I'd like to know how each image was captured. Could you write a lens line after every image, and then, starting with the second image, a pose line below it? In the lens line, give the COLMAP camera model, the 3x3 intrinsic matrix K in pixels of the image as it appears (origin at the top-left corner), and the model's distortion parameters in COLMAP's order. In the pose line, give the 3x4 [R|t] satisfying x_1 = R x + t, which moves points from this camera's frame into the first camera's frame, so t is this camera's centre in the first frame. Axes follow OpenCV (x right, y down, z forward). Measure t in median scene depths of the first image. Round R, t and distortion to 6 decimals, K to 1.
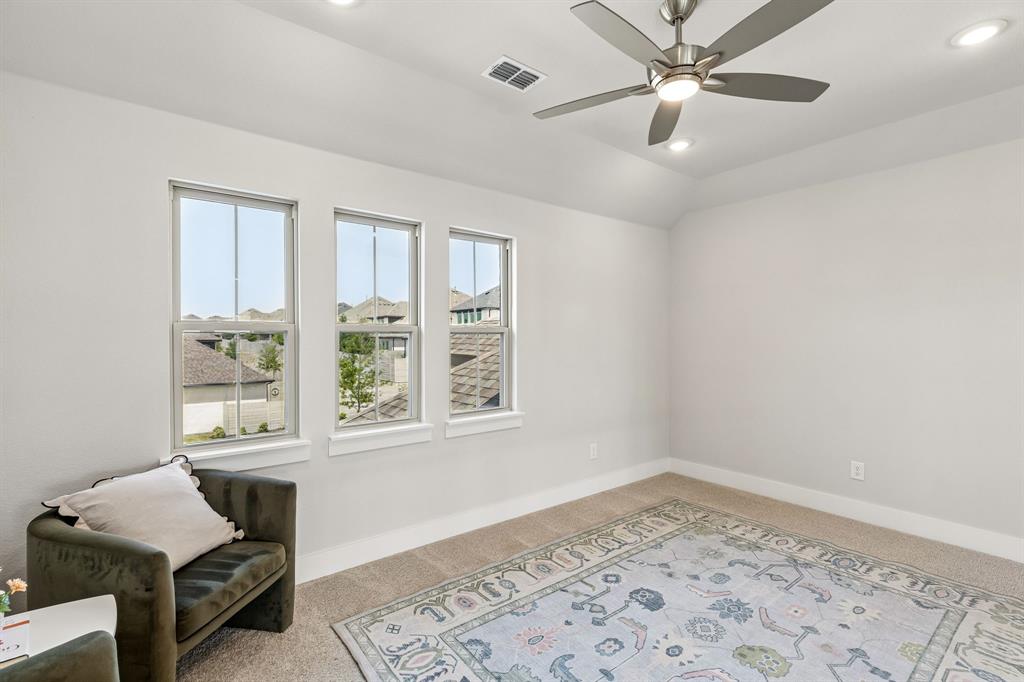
lens RADIAL K [[467.1, 0, 508.3], [0, 467.1, 339.4], [0, 0, 1]] dist [0.011273, 0.000040]
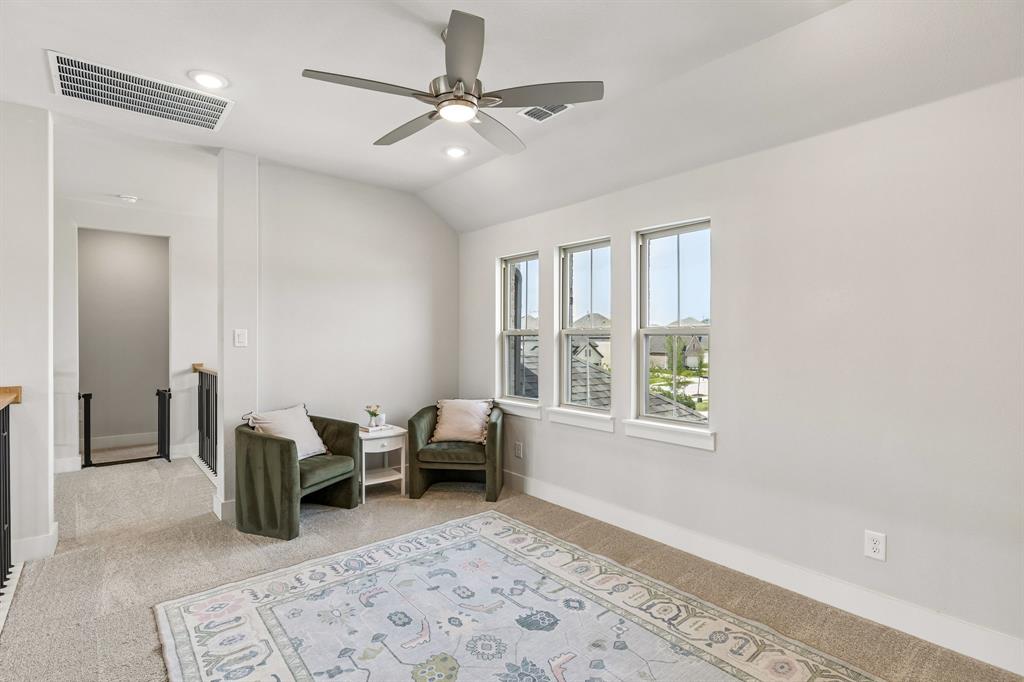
lens RADIAL K [[467.1, 0, 506.9], [0, 467.1, 342.0], [0, 0, 1]] dist [0.011273, 0.000040]
pose [[0.052938, 0.003561, -0.998591, 1.193943], [-0.003223, 0.999989, 0.003395, -0.017228], [0.998593, 0.003038, 0.052948, 0.848024]]
